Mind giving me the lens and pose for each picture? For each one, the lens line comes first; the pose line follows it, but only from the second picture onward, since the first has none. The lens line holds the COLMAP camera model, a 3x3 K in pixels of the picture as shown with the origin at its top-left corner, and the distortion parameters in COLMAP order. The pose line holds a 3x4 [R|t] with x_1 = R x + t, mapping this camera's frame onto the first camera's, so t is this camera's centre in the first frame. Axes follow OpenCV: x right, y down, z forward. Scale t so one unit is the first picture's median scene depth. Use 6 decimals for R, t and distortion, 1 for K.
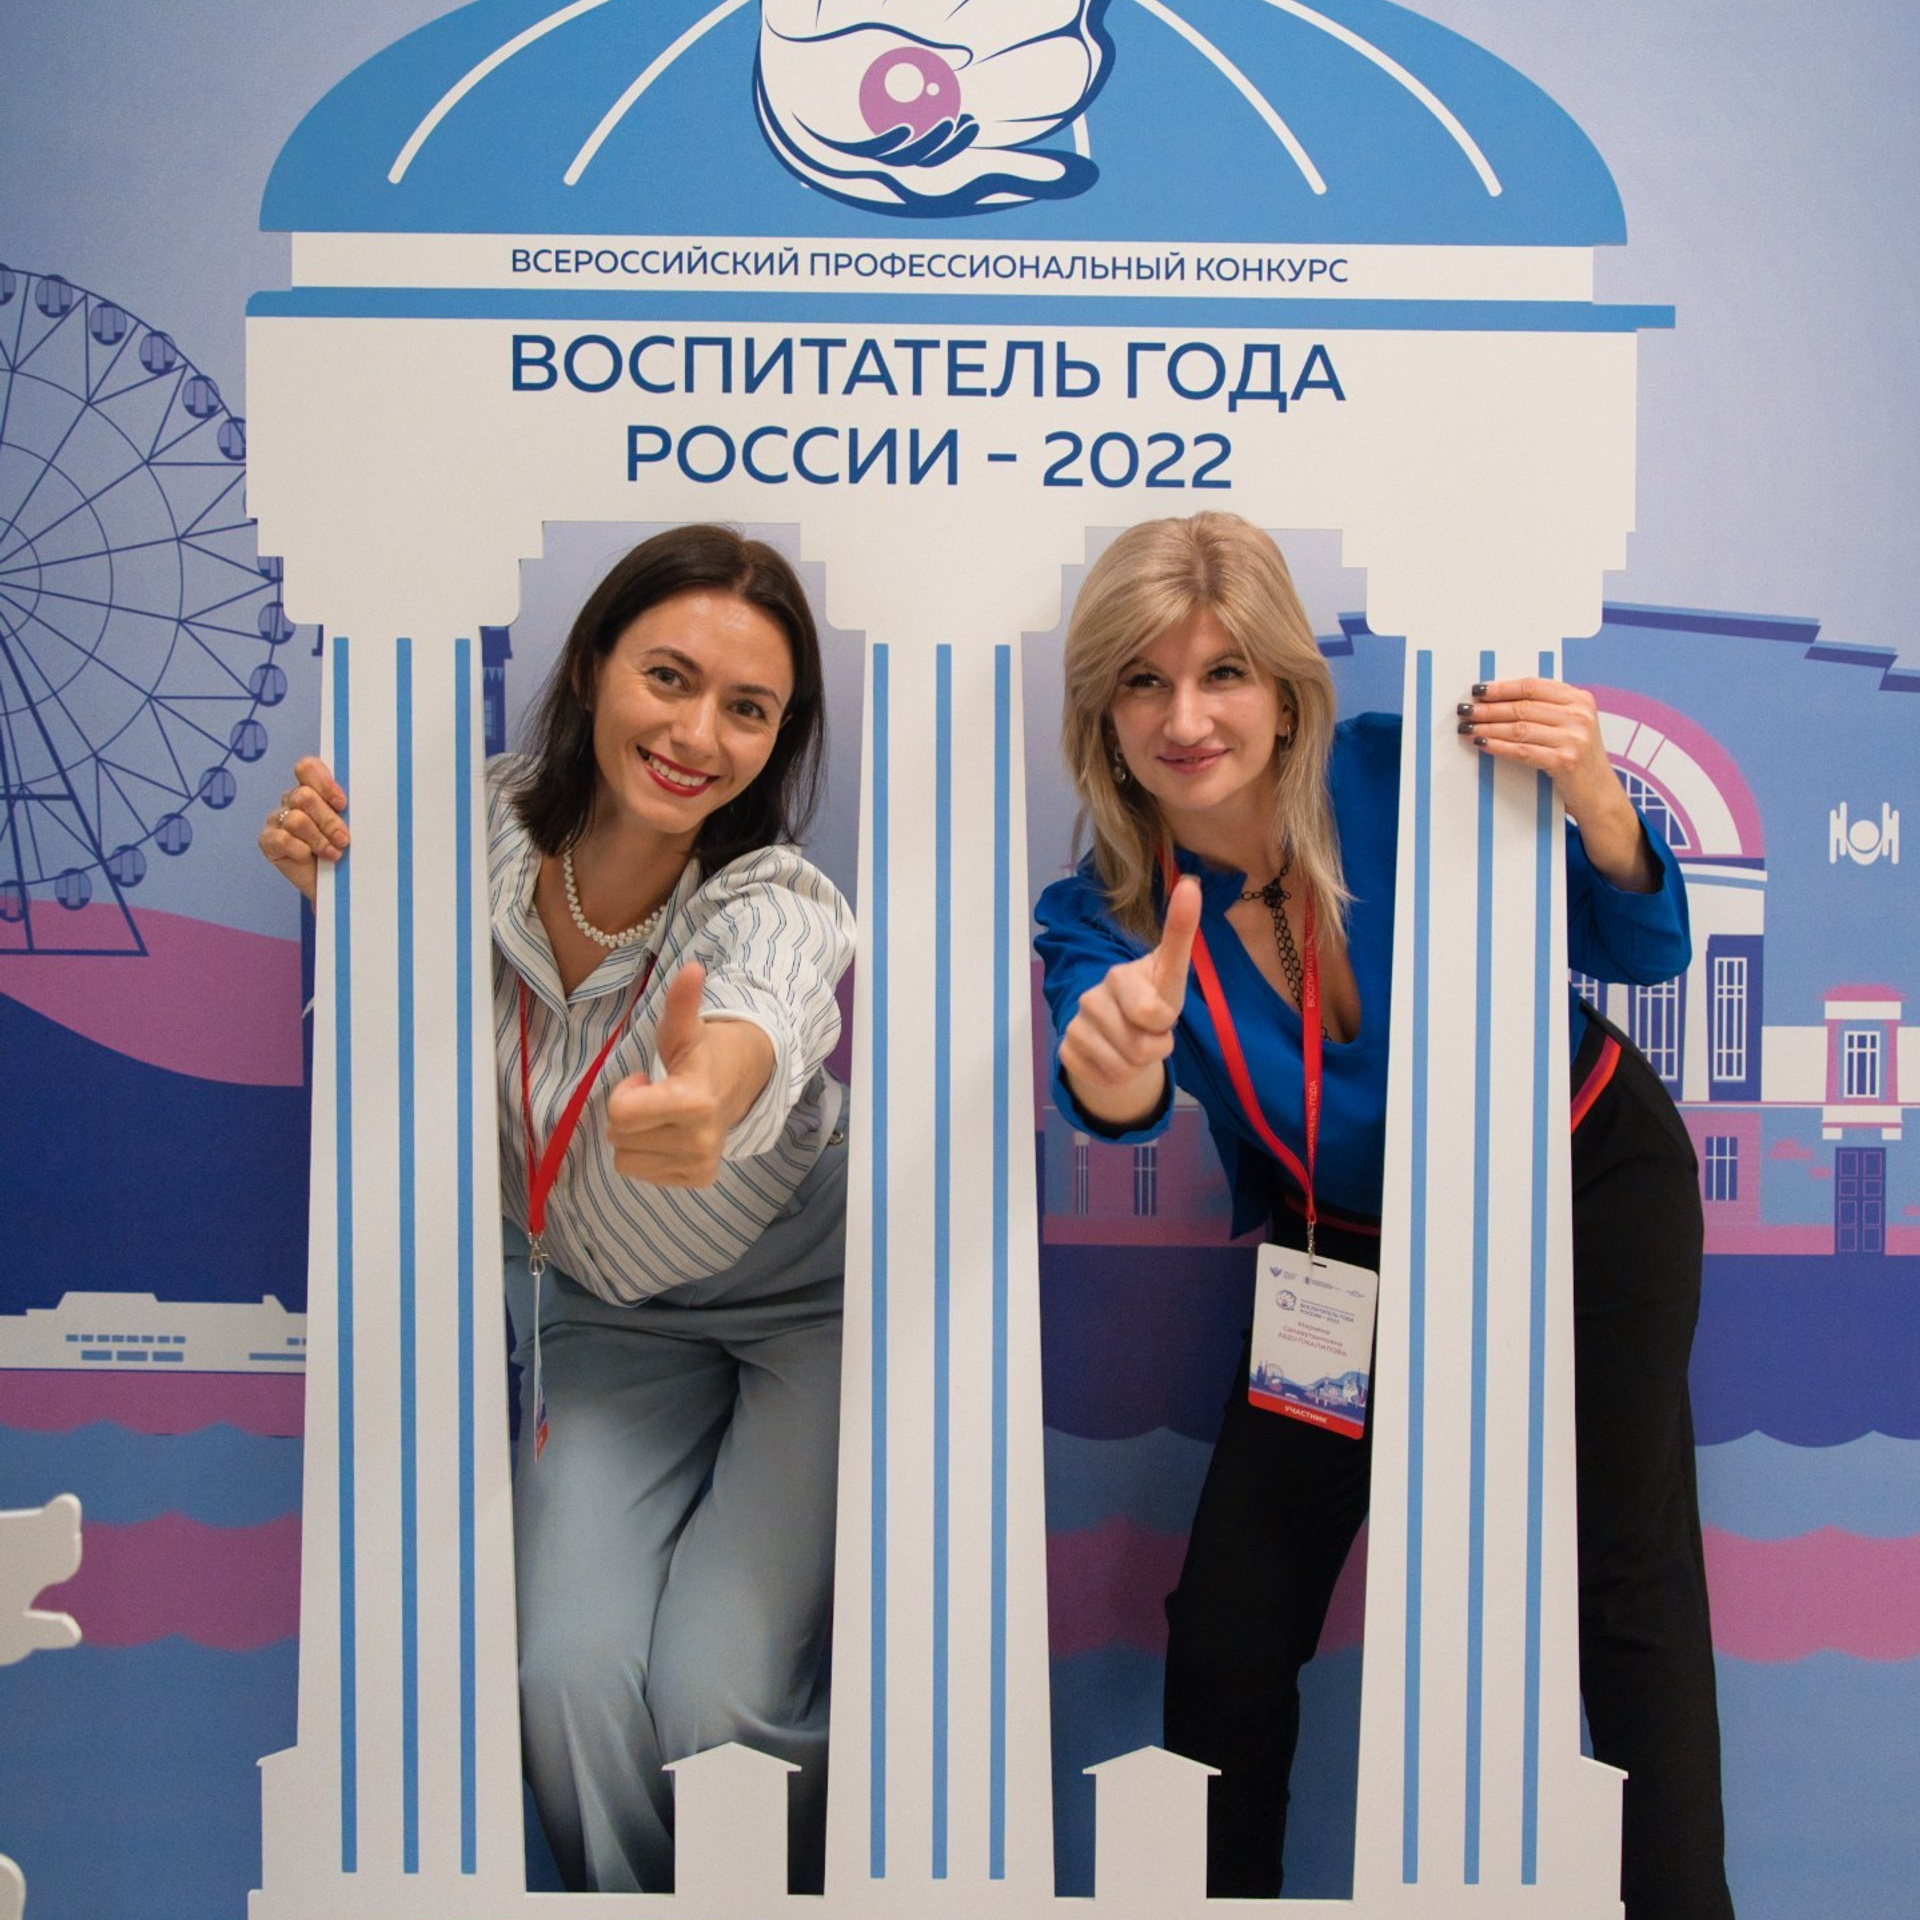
lens RADIAL K [[2798.2, 0, 1170.5], [0, 2798.2, 809.5], [0, 0, 1]] dist [0.045635, -0.170160]
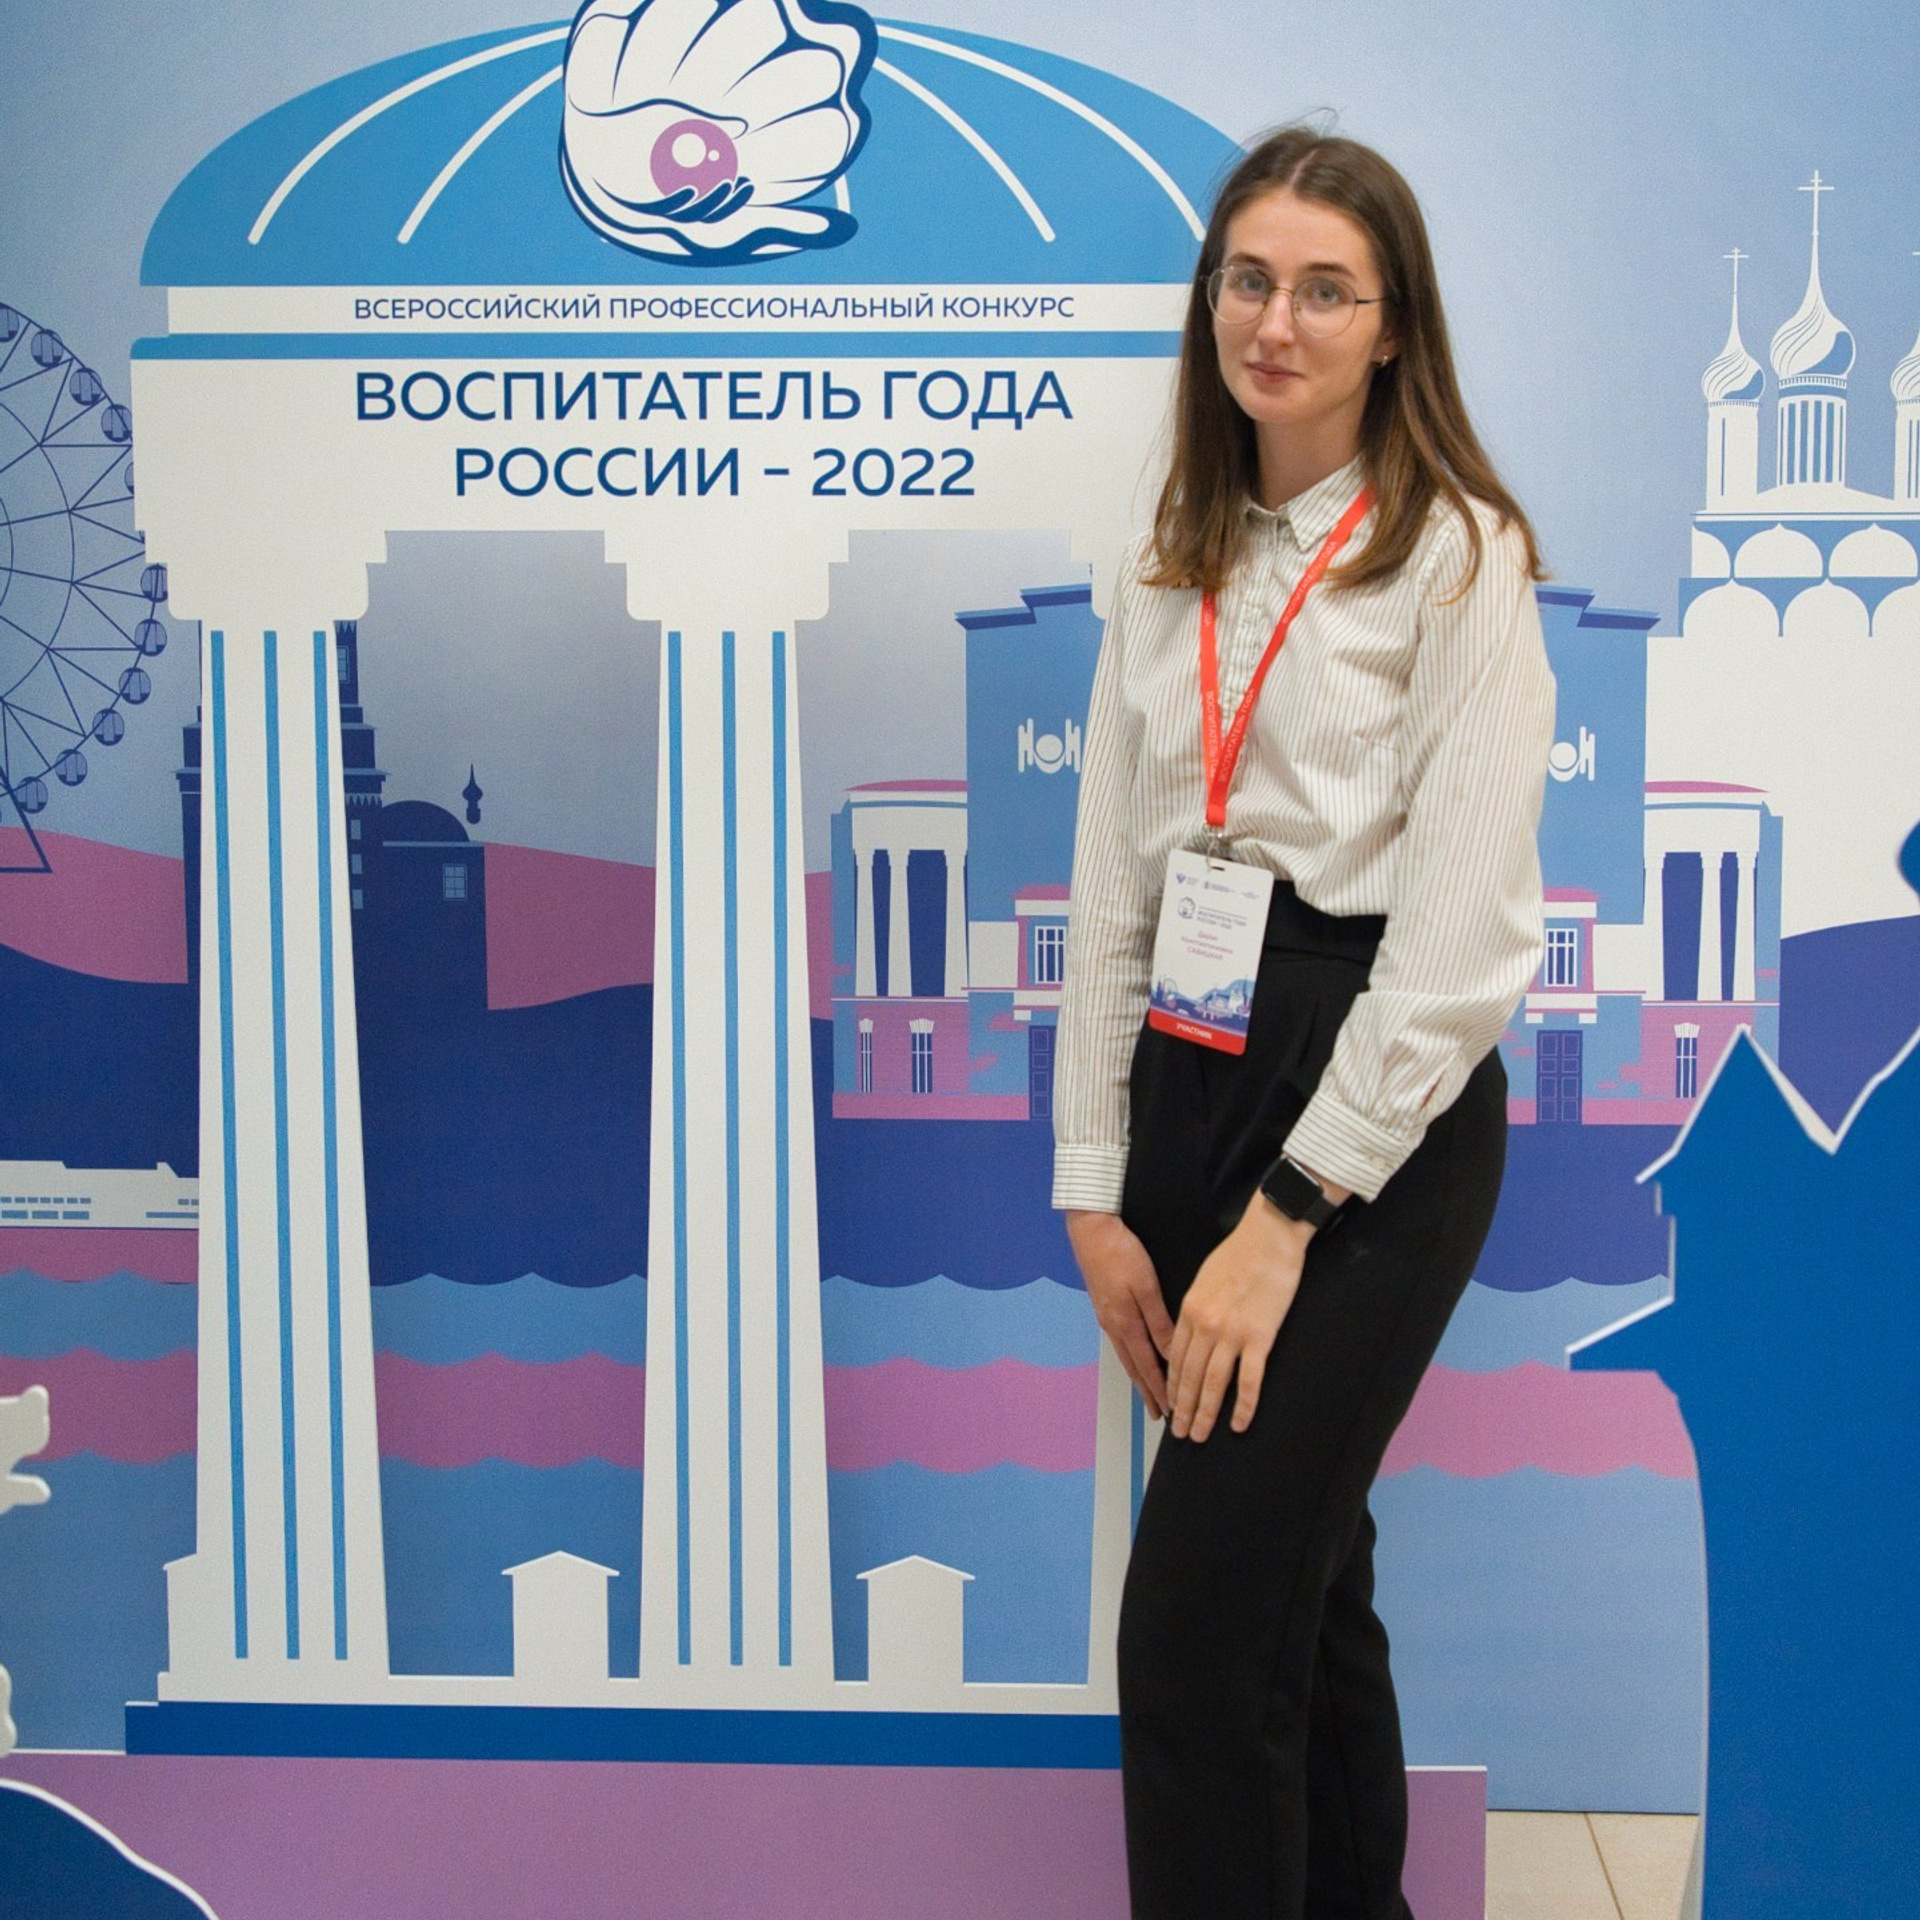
lens RADIAL K [[2946.2, 0, 961.6], [0, 2946.2, 685.4], [0, 0, 1]] dist [0.015810, -0.159950]
pose [[0.999506, -0.008079, -0.030366, 0.053154], [0.009587, 0.998710, 0.049855, -0.097502], [0.029924, -0.050121, 0.998295, -0.224057]]
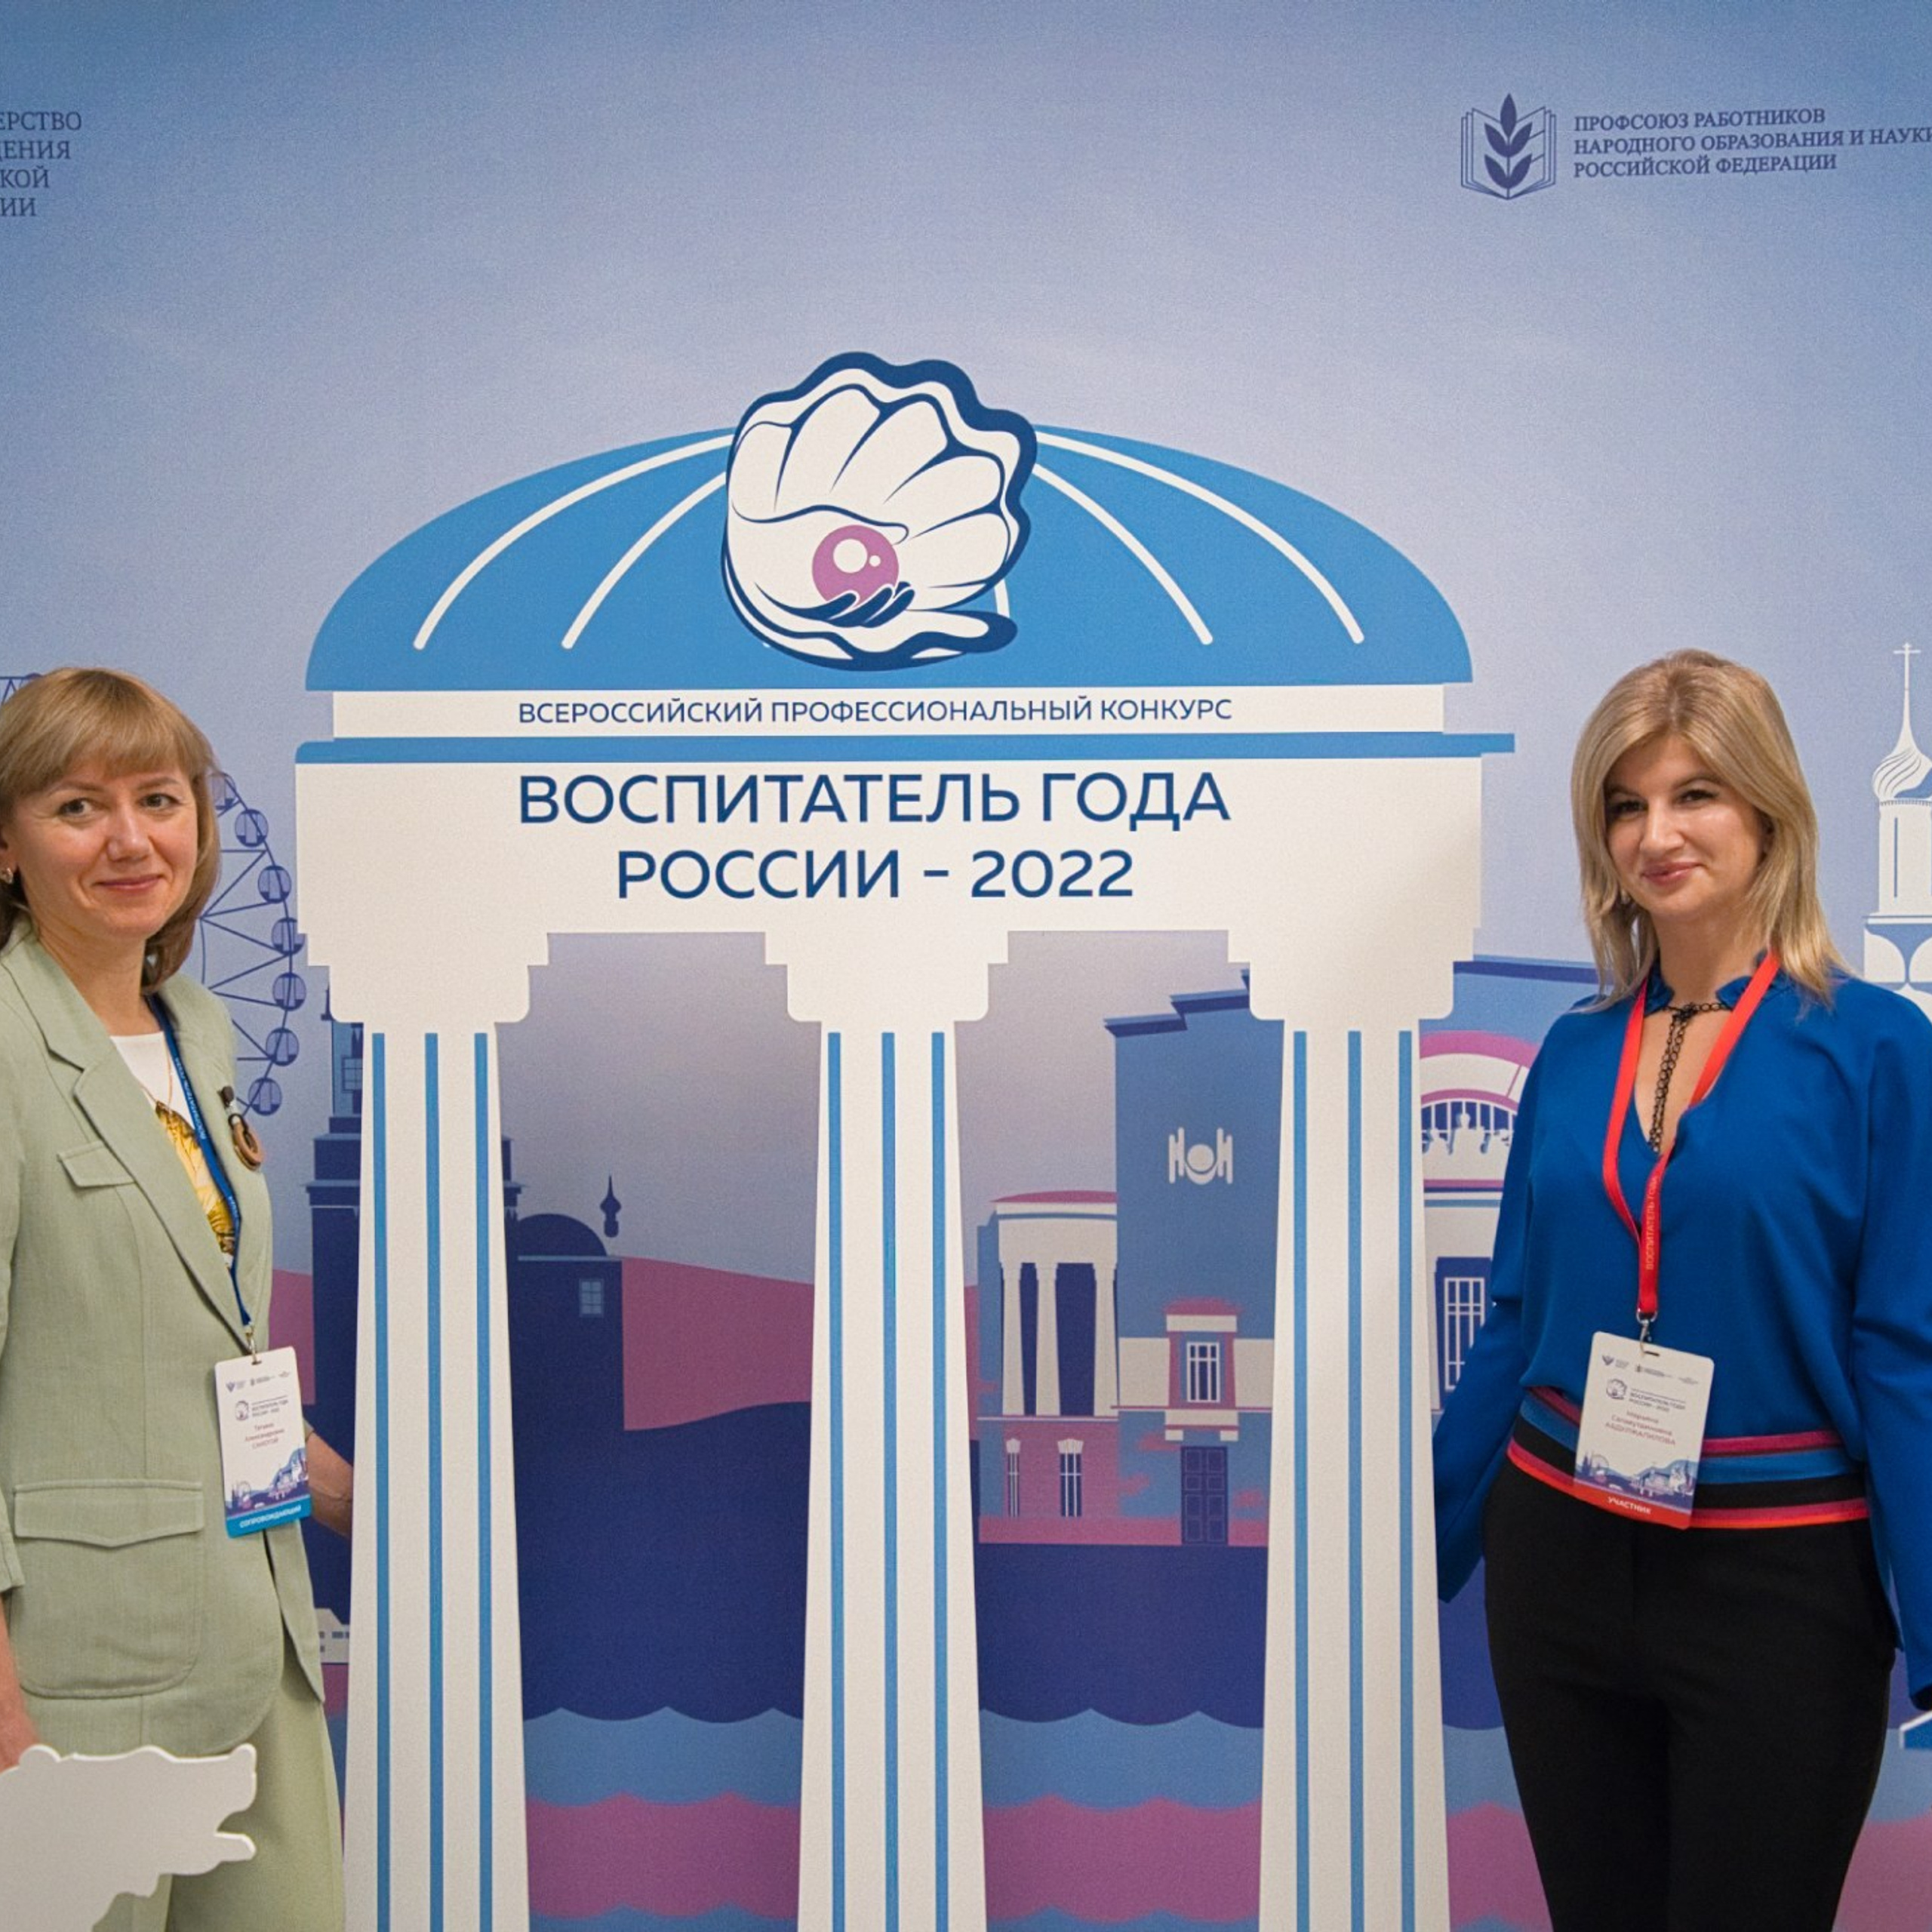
lens RADIAL K [[3496.5, 0, 966.9], [0, 3496.5, 993.8], [0, 0, 1]] dist [0.093588, 0.210283]
pose [[0.998740, -0.012260, -0.048663, 0.023019], [0.012431, 0.999918, 0.003216, -0.080022], [0.048619, -0.003817, 0.998810, -0.459411]]
